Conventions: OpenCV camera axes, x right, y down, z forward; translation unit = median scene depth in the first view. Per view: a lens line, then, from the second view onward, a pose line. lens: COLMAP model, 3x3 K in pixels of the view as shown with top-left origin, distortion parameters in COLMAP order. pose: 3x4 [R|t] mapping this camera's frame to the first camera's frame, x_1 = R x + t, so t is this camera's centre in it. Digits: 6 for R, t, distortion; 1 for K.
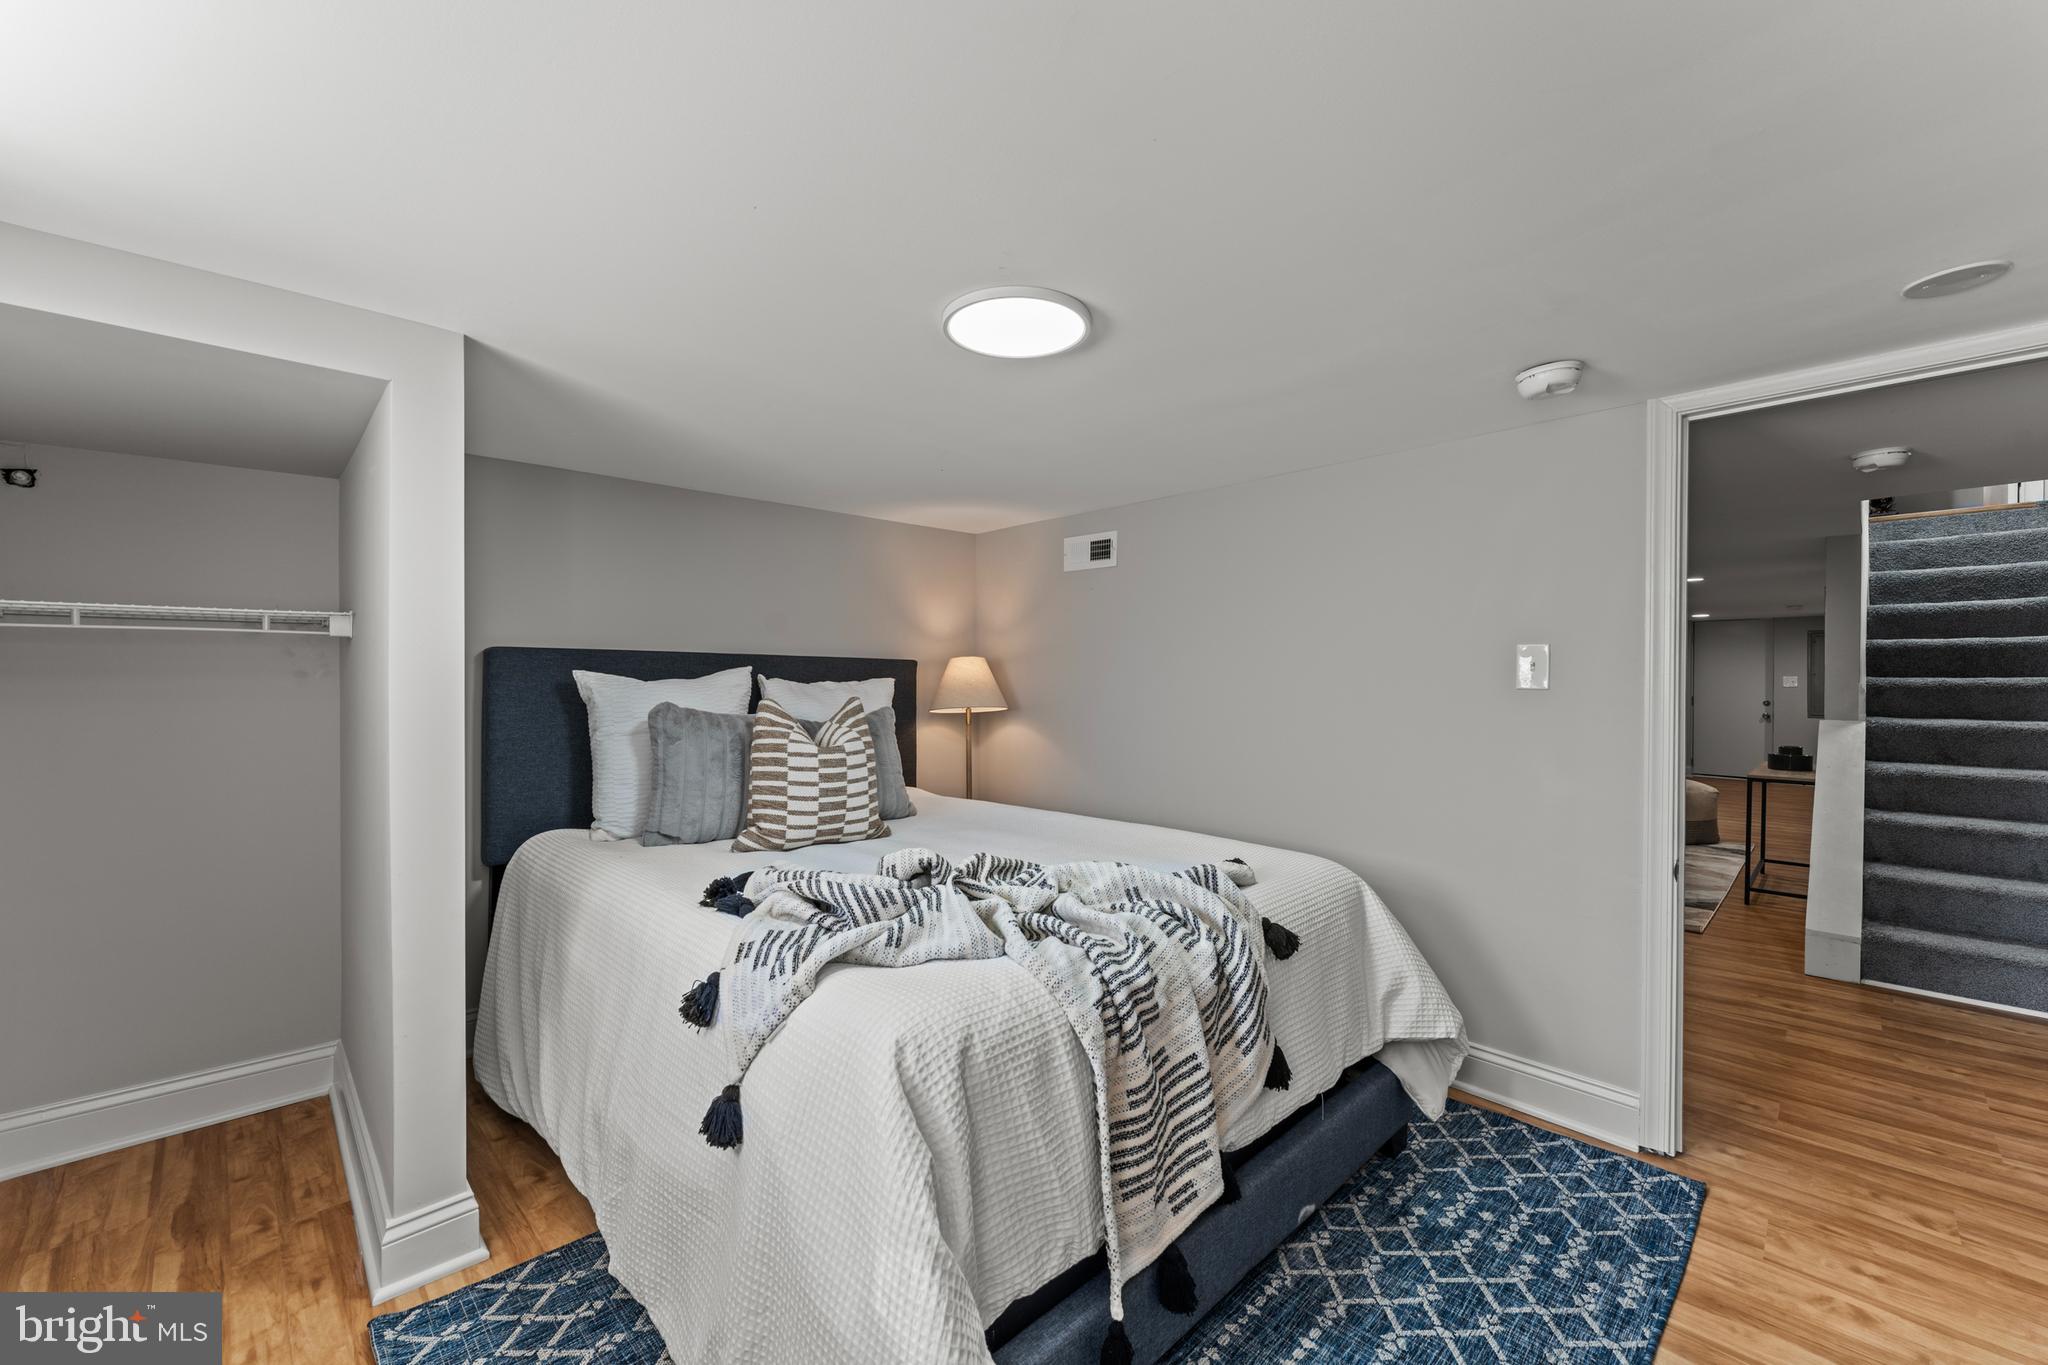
lens RADIAL K [[814.8, 0, 1013.8], [0, 814.8, 694.7], [0, 0, 1]] dist [-0.002360, -0.000421]
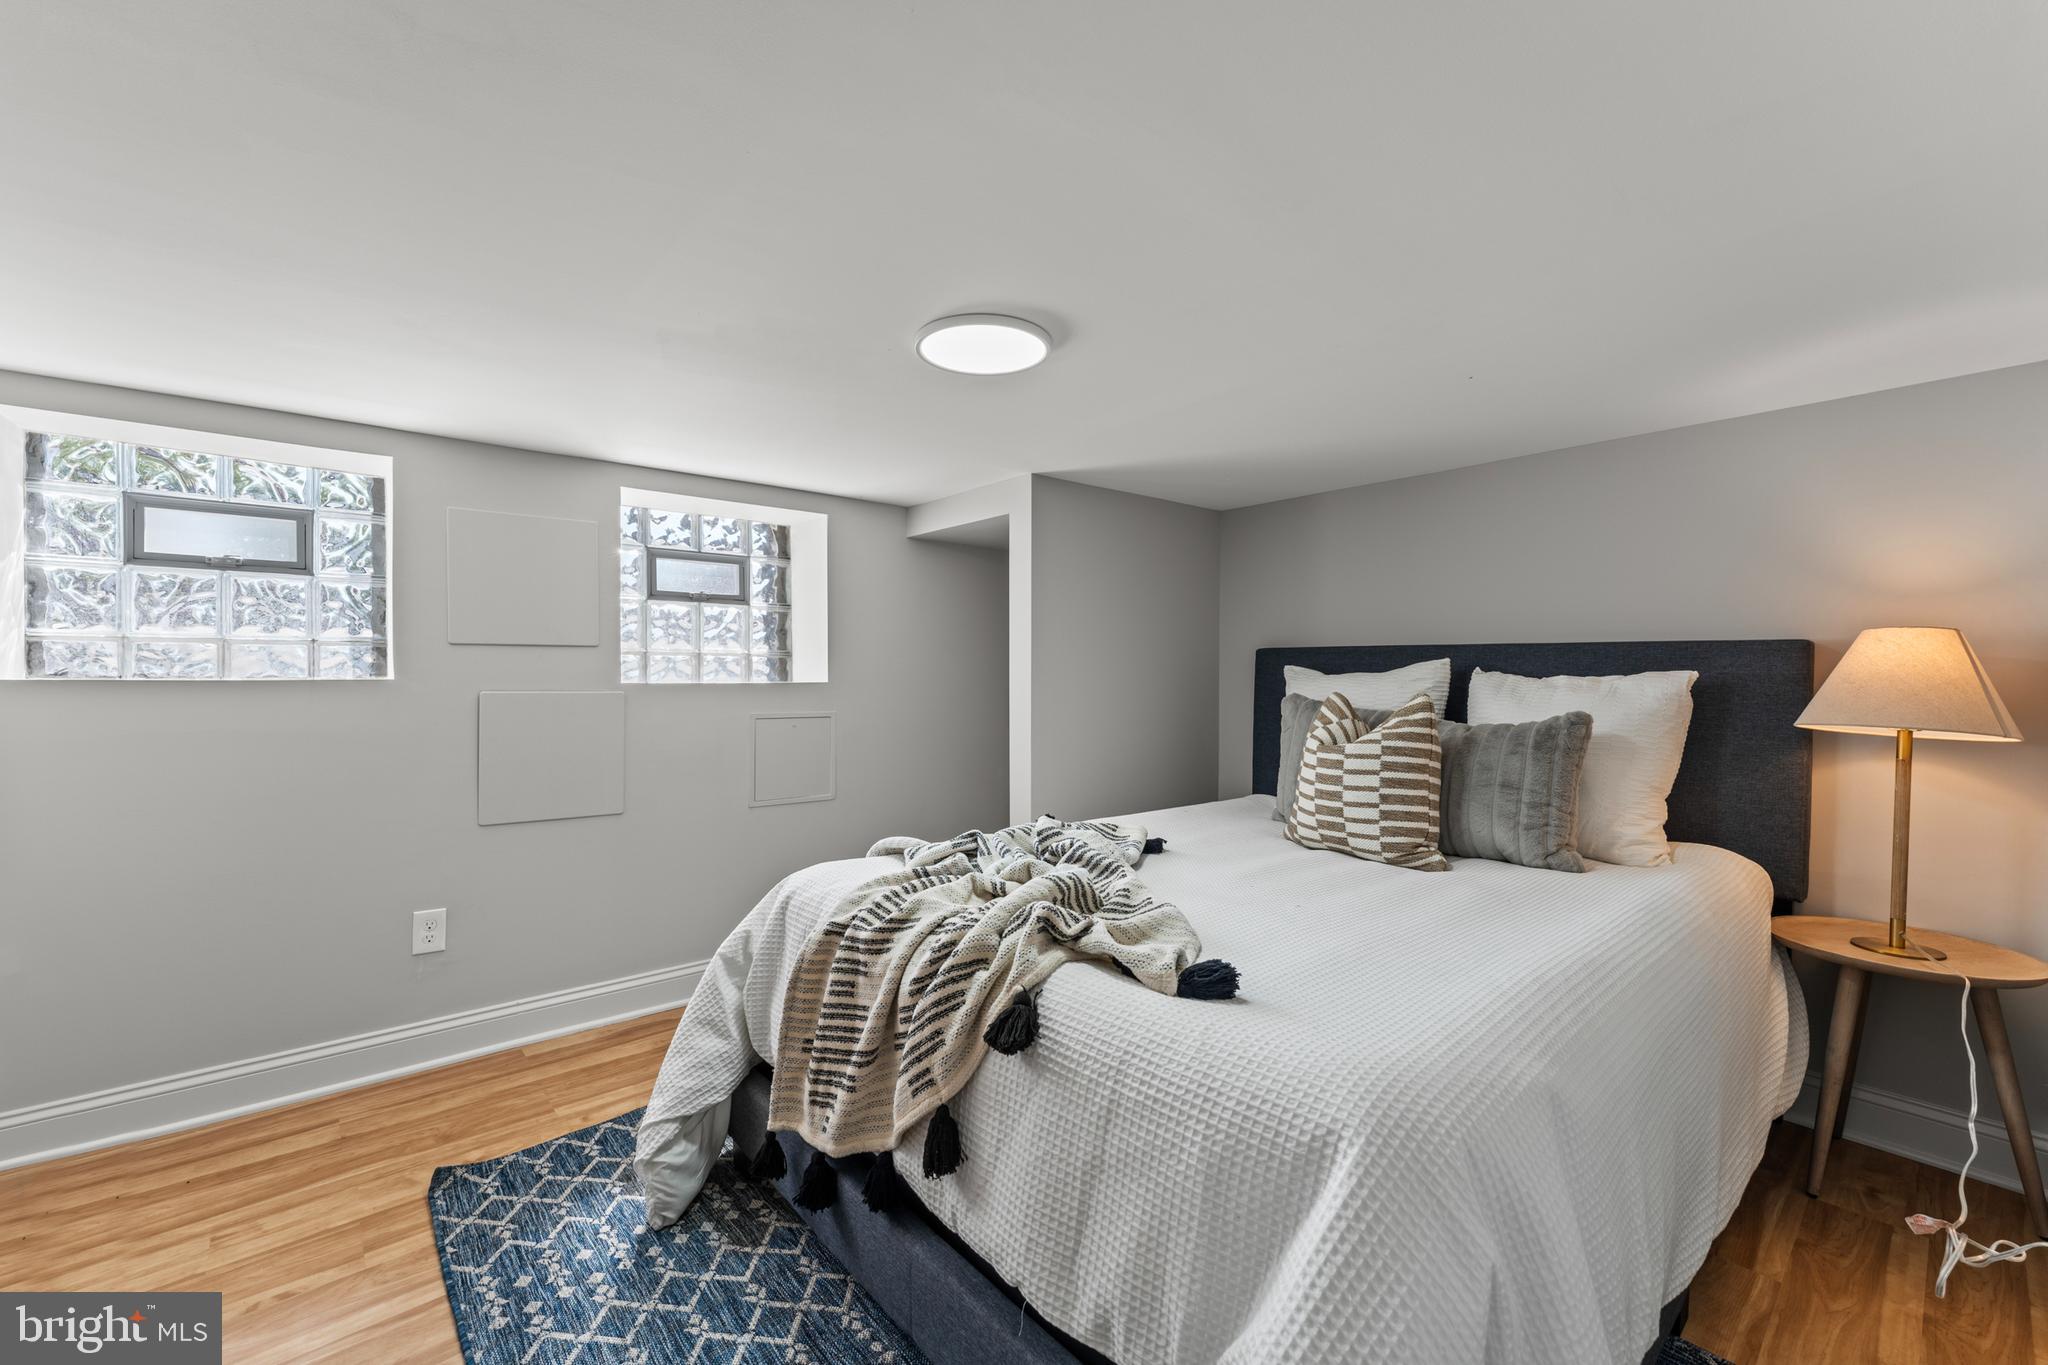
lens RADIAL K [[814.8, 0, 1016.3], [0, 814.8, 669.3], [0, 0, 1]] dist [-0.002360, -0.000421]
pose [[-0.030552, -0.004308, -0.999524, 0.669331], [-0.018025, 0.999830, -0.003758, -0.012470], [0.999371, 0.017901, -0.030625, 0.639569]]
